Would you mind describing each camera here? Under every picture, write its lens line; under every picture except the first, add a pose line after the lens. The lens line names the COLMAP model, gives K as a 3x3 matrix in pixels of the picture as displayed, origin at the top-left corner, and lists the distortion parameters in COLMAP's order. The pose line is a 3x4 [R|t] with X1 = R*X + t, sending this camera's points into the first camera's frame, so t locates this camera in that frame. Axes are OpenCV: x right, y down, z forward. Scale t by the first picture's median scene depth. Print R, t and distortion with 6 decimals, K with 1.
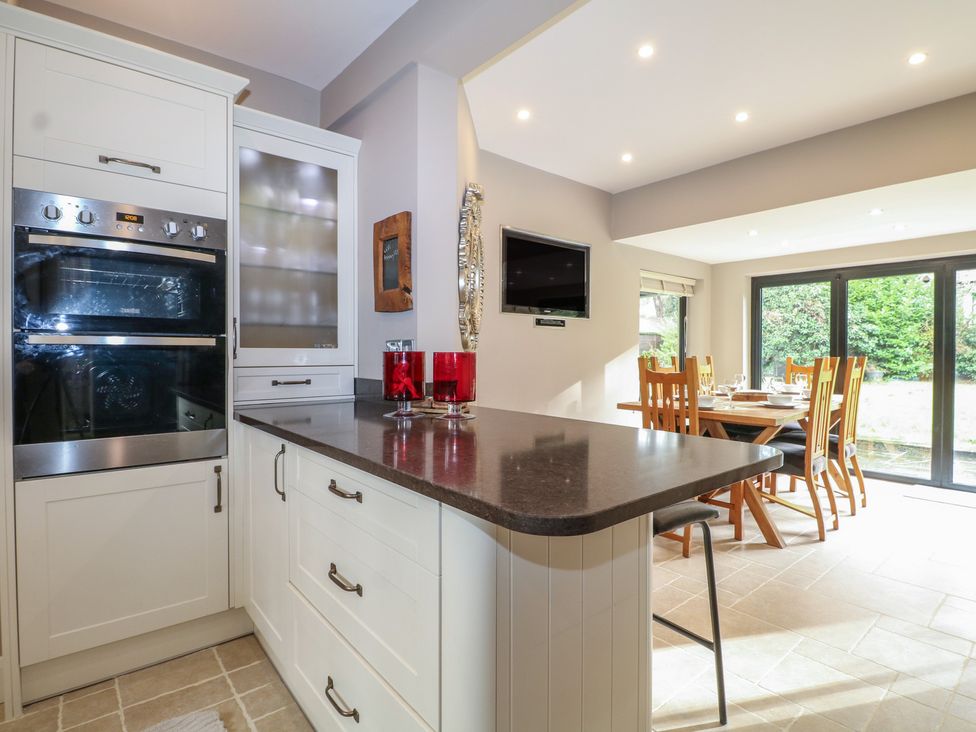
lens RADIAL K [[528.6, 0, 459.8], [0, 528.6, 359.9], [0, 0, 1]] dist [-0.012053, -0.009811]
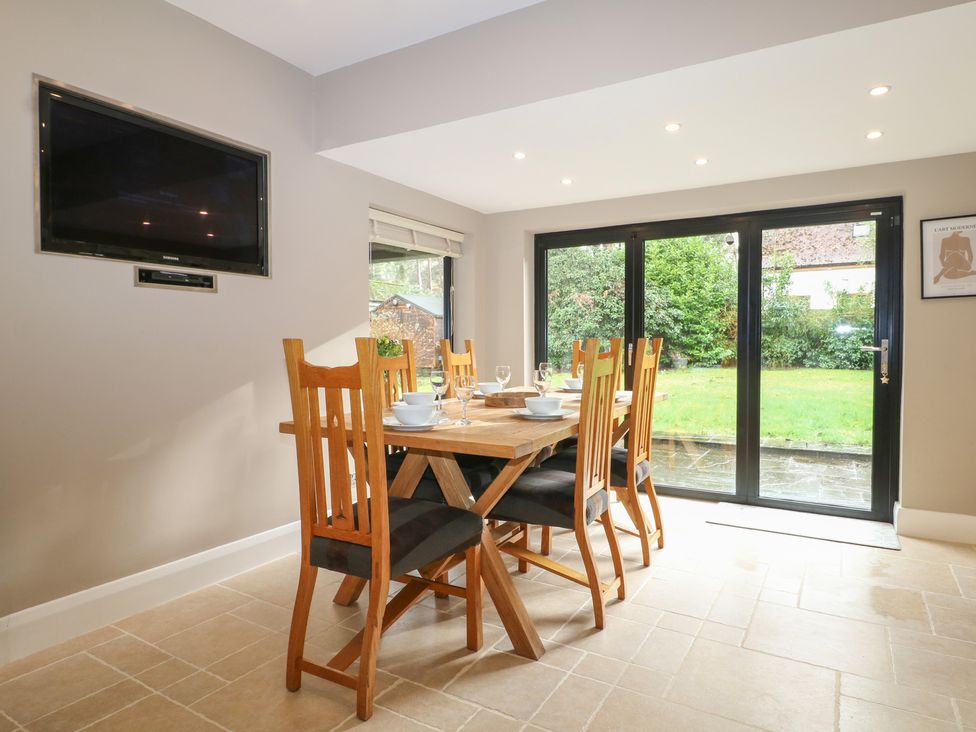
lens RADIAL K [[546.4, 0, 499.1], [0, 546.4, 367.5], [0, 0, 1]] dist [-0.008630, -0.008267]
pose [[0.940943, -0.022236, 0.337834, 0.271286], [0.013006, 0.999478, 0.029562, 0.008647], [-0.338315, -0.023422, 0.940741, 0.321169]]
